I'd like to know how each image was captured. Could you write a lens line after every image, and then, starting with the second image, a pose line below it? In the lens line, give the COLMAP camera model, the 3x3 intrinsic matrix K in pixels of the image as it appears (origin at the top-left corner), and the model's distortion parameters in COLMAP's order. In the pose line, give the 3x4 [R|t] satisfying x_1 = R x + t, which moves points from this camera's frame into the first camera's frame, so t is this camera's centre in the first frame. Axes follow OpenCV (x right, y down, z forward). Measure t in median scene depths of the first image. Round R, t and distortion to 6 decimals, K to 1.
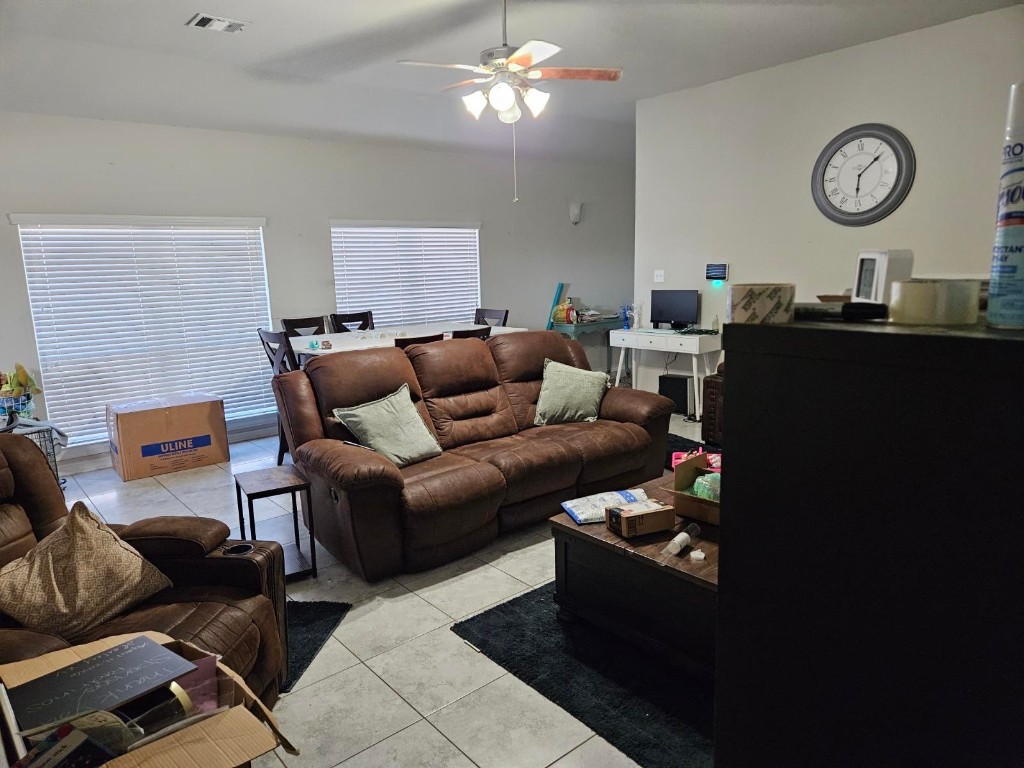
lens RADIAL K [[674.1, 0, 490.5], [0, 674.1, 385.7], [0, 0, 1]] dist [0.000275, 0.000042]
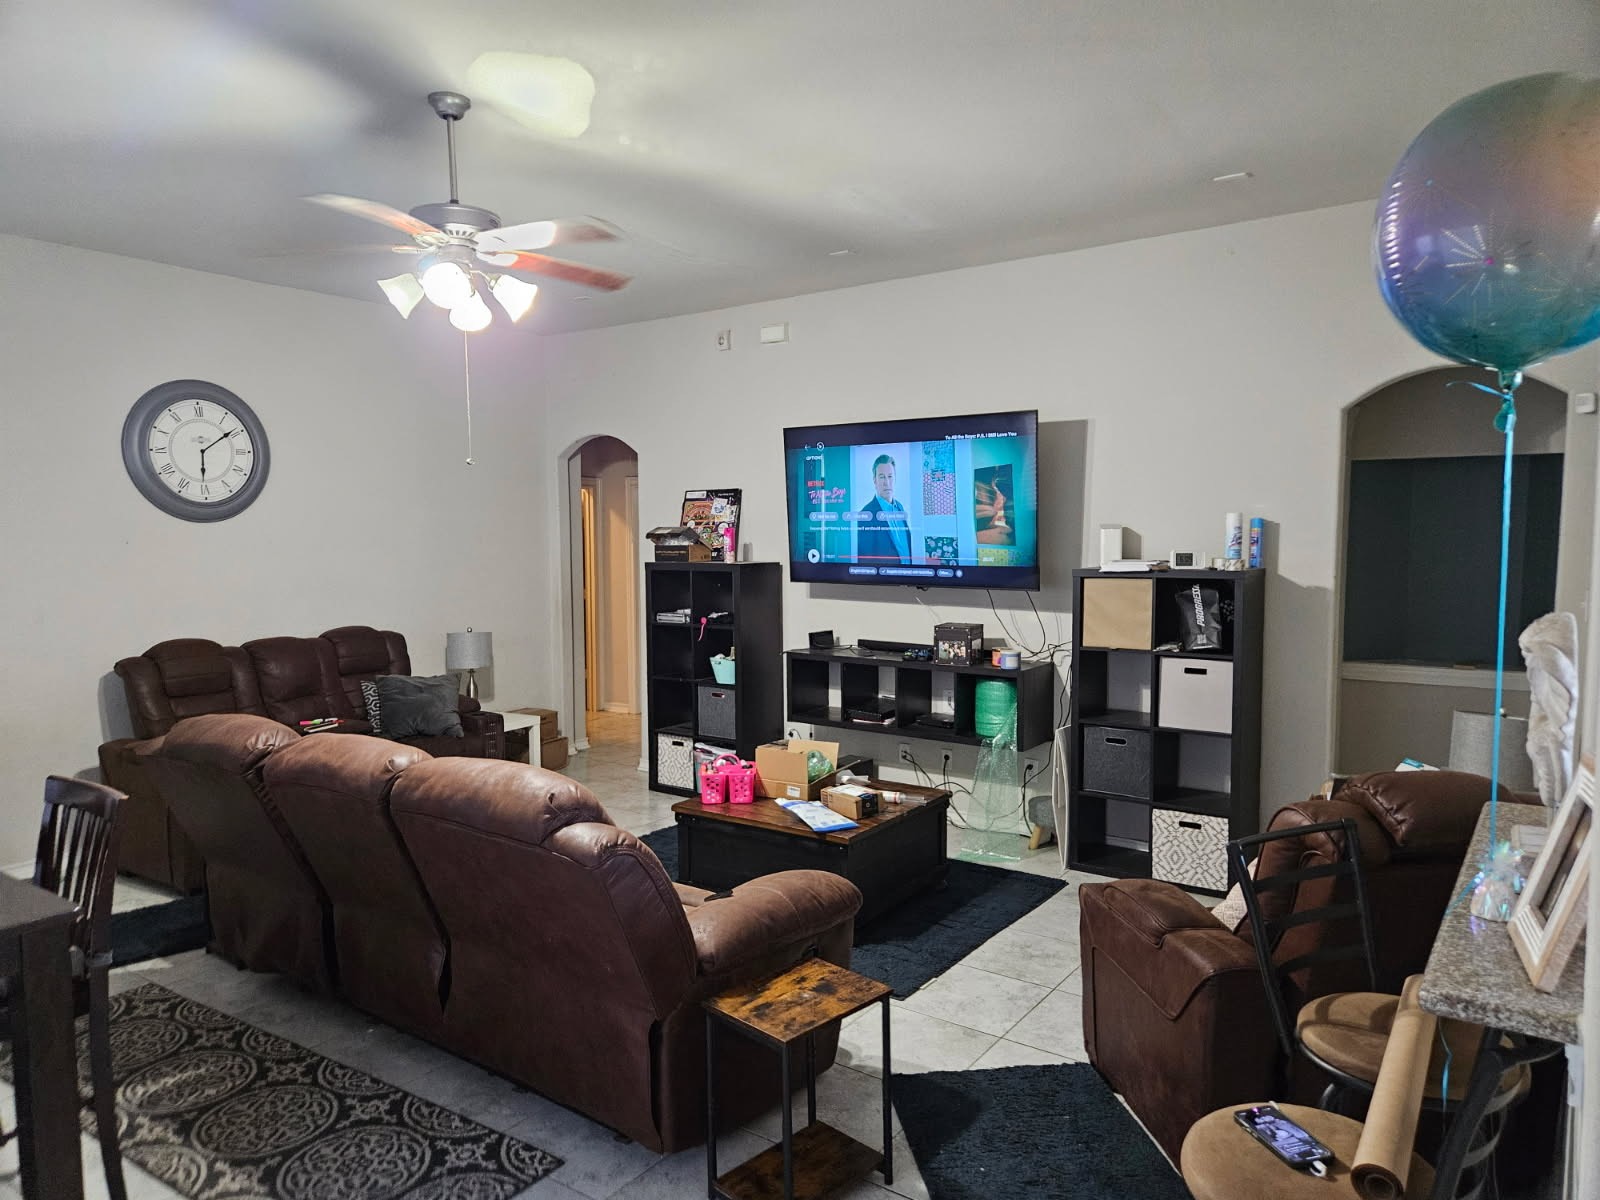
lens RADIAL K [[1053.3, 0, 766.4], [0, 1053.3, 602.7], [0, 0, 1]] dist [0.000275, 0.000042]
pose [[-0.251569, -0.036537, 0.967150, -0.680556], [0.179707, 0.980147, 0.083772, -0.143260], [-0.951009, 0.194878, -0.240008, 0.738708]]
